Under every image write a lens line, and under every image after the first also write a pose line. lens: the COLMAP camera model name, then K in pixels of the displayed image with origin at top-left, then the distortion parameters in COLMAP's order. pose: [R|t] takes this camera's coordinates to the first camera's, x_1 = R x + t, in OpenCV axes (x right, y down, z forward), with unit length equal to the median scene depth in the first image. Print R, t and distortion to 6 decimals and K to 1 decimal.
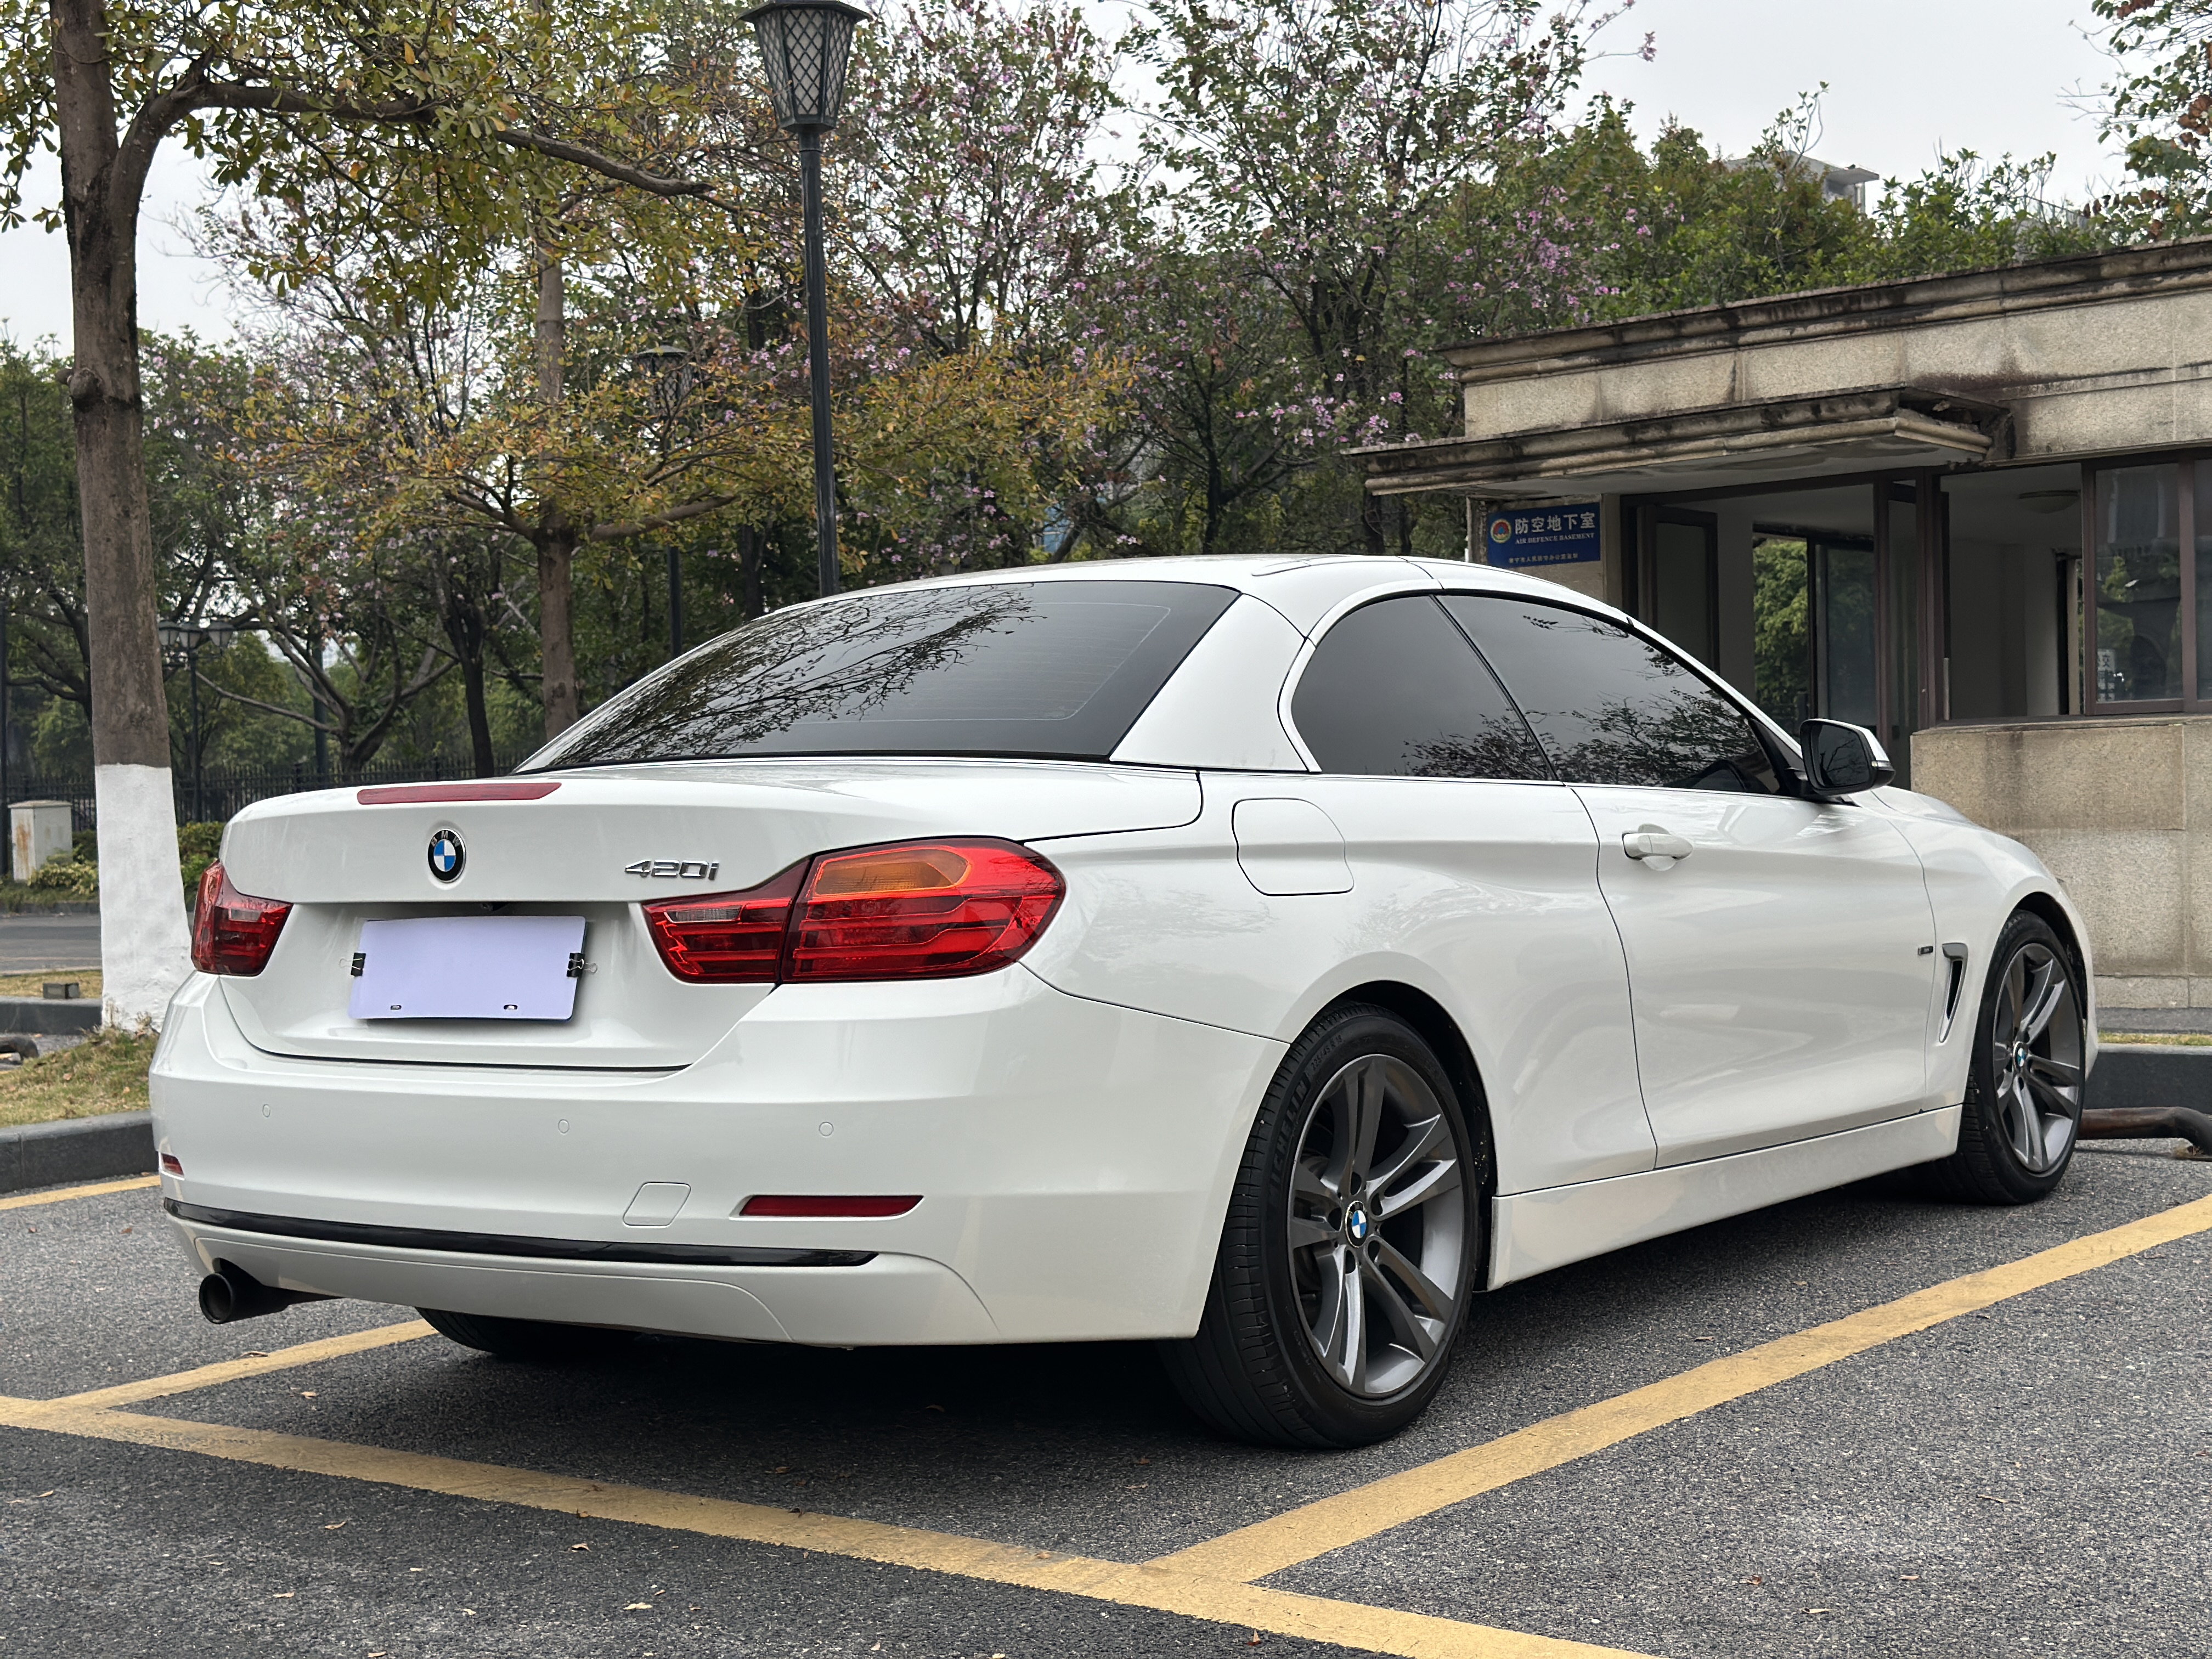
lens RADIAL K [[3064.1, 0, 1104.1], [0, 3064.1, 845.4], [0, 0, 1]] dist [0.227285, -0.526296]
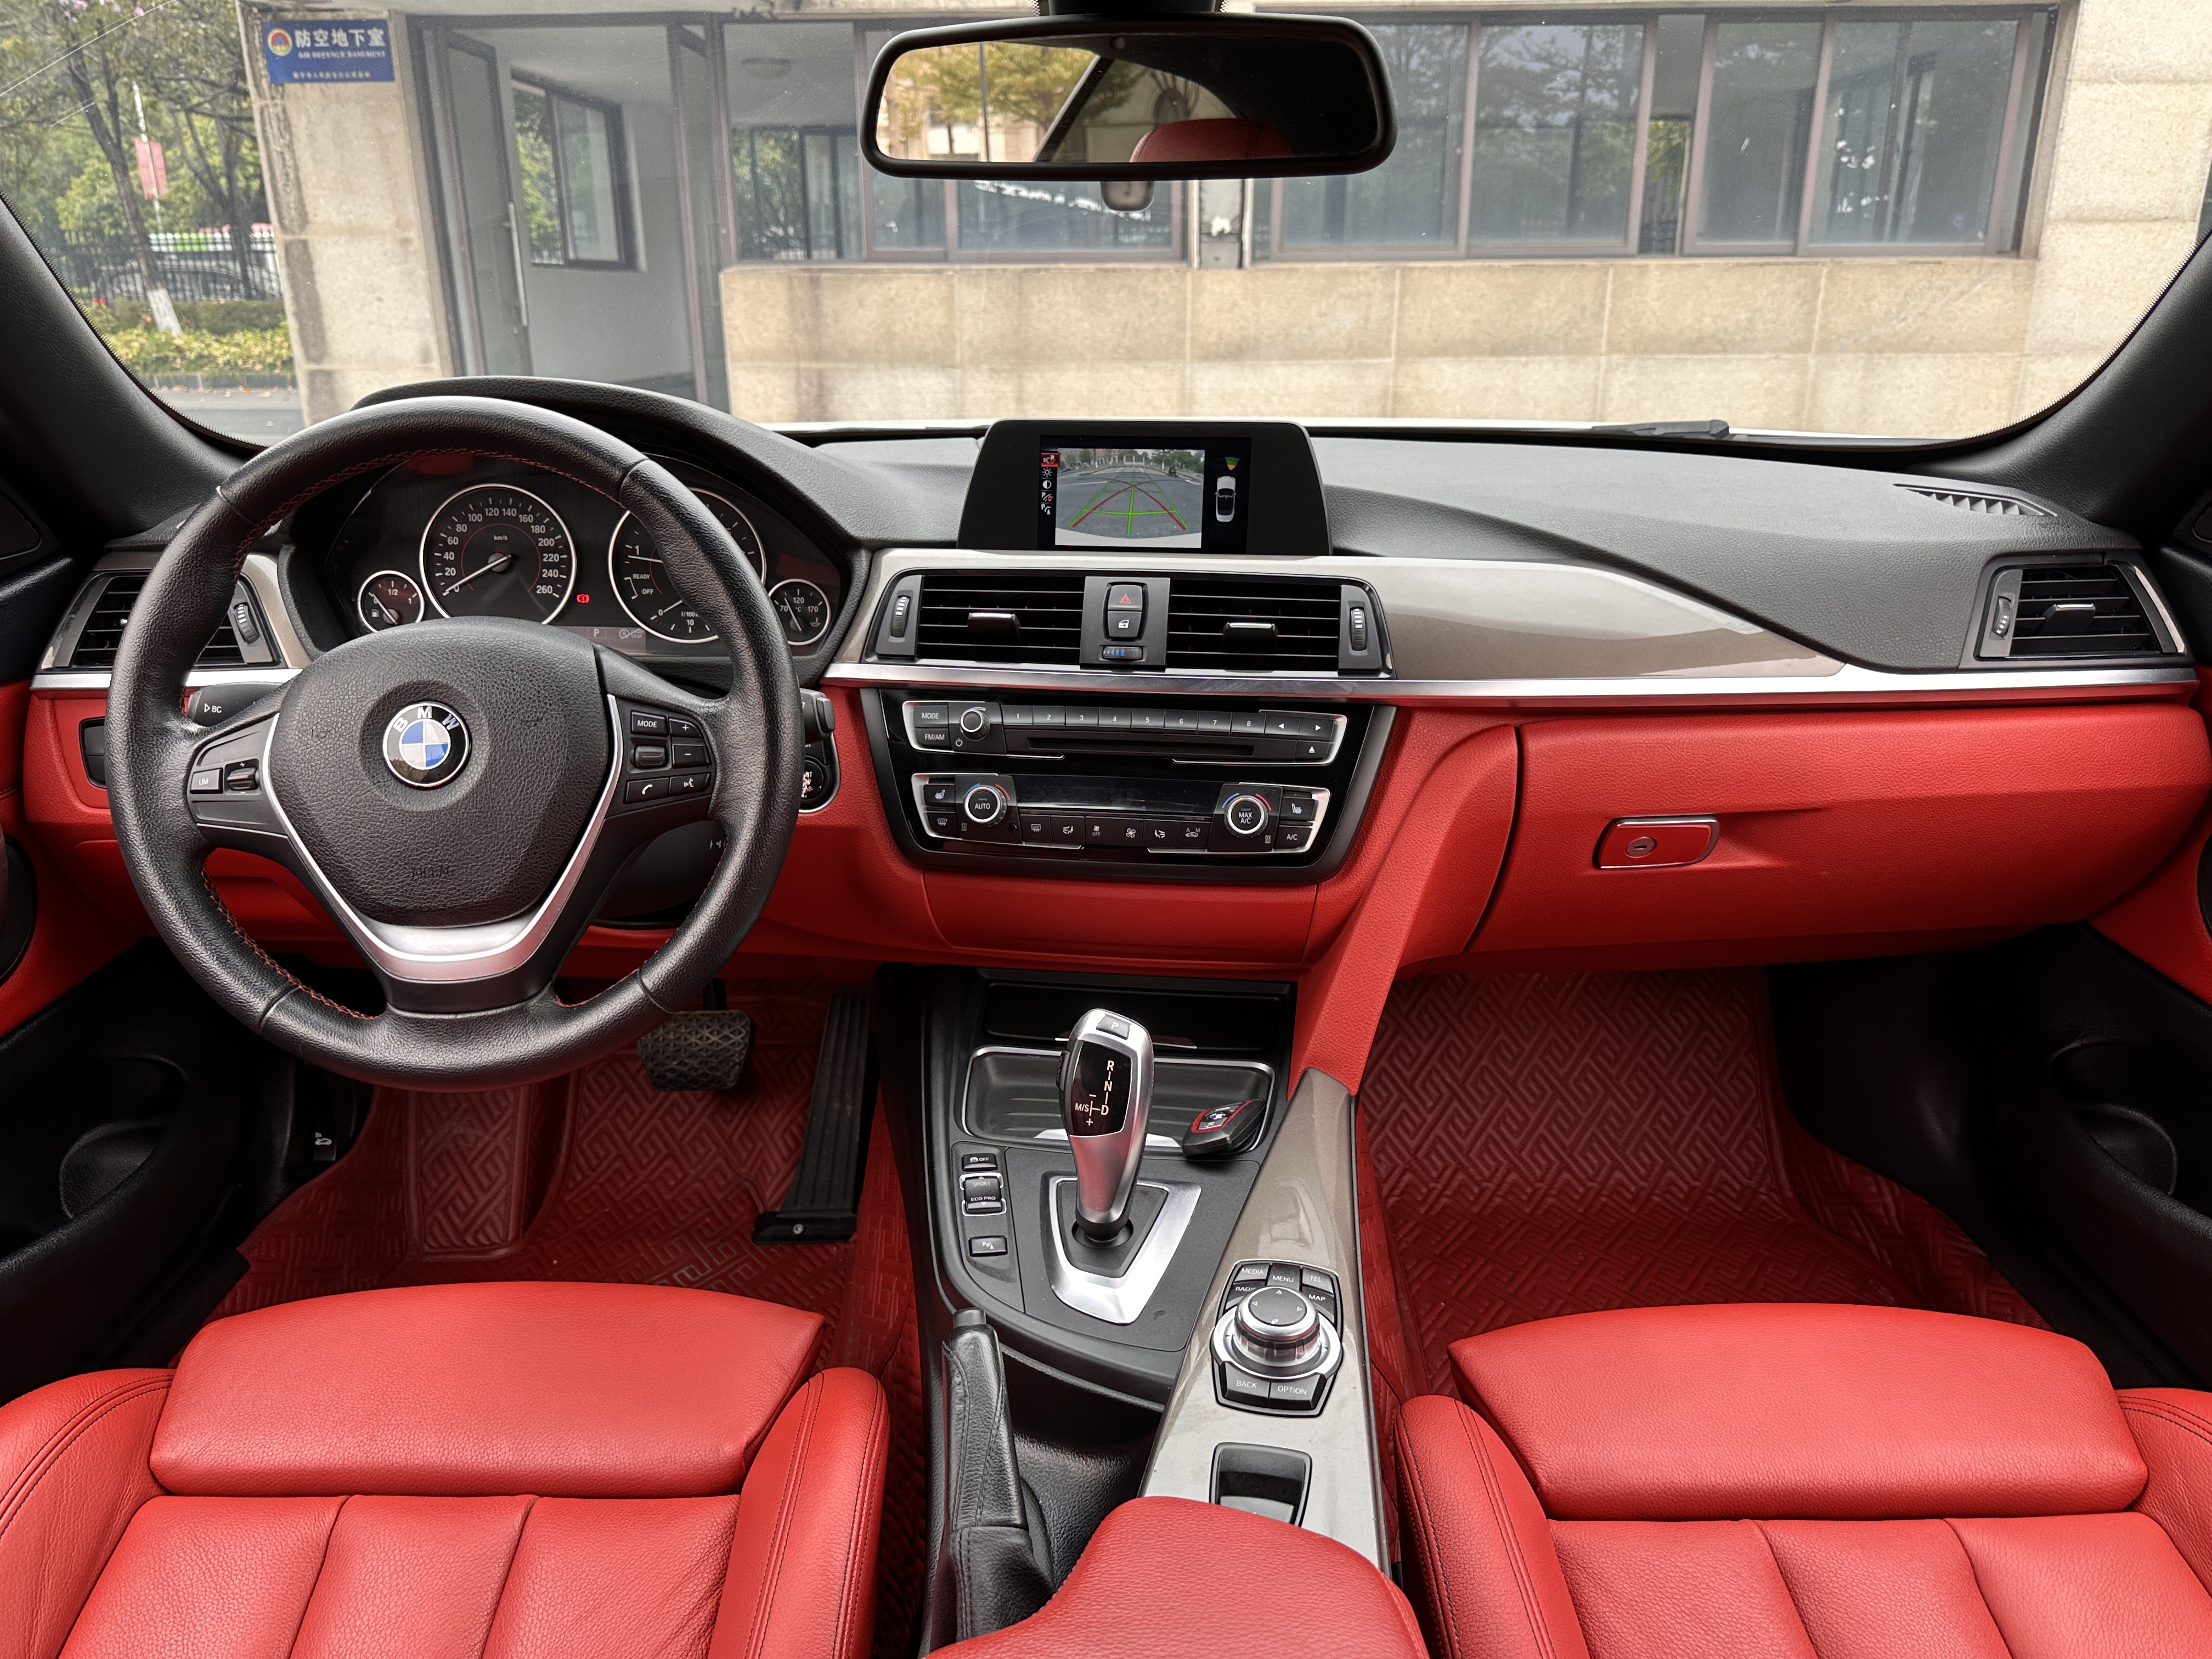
lens RADIAL K [[1556.6, 0, 1101.0], [0, 1556.6, 827.3], [0, 0, 1]] dist [0.081671, -0.116480]
pose [[0.802784, -0.173967, 0.570327, 0.008711], [-0.007181, 0.953602, 0.300985, -0.017227], [-0.596226, -0.245722, 0.764287, 0.433181]]
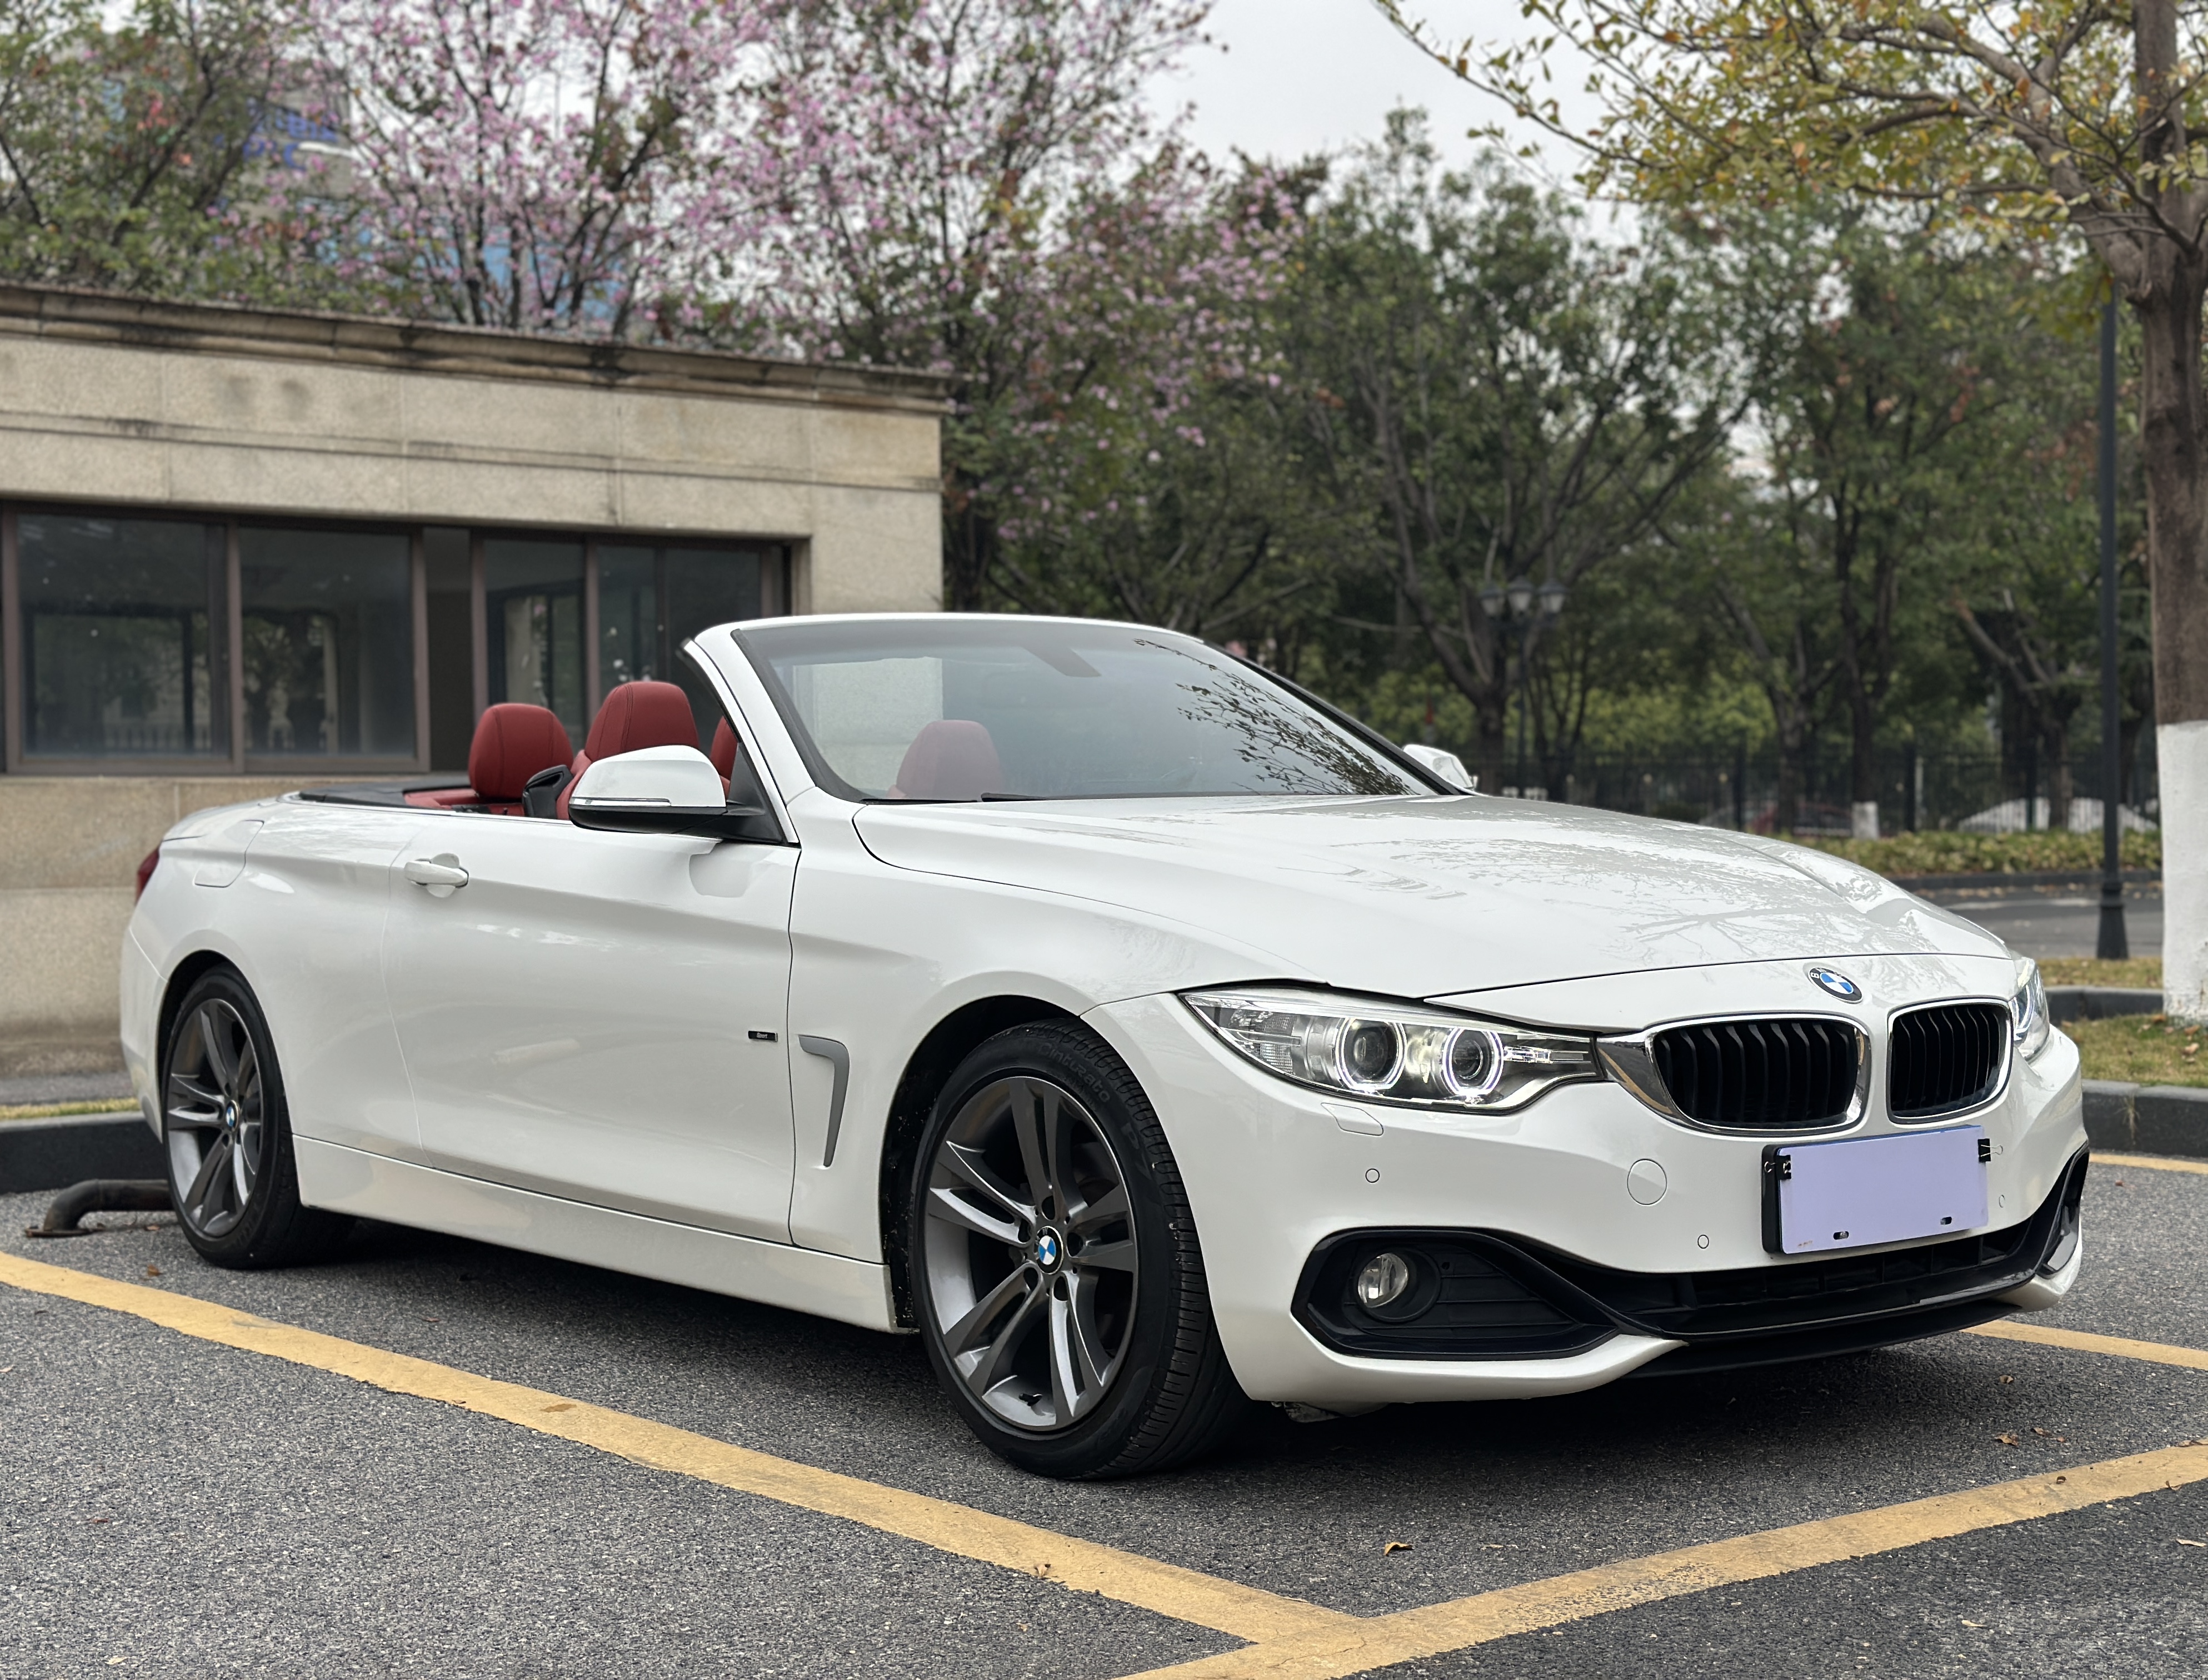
lens RADIAL K [[3092.4, 0, 1072.7], [0, 3092.4, 862.0], [0, 0, 1]] dist [0.223746, -0.491874]
pose [[0.259795, 0.012484, 0.965583, -0.397463], [0.021145, 0.999603, -0.018614, 0.008267], [-0.965432, 0.025253, 0.259428, 0.344135]]
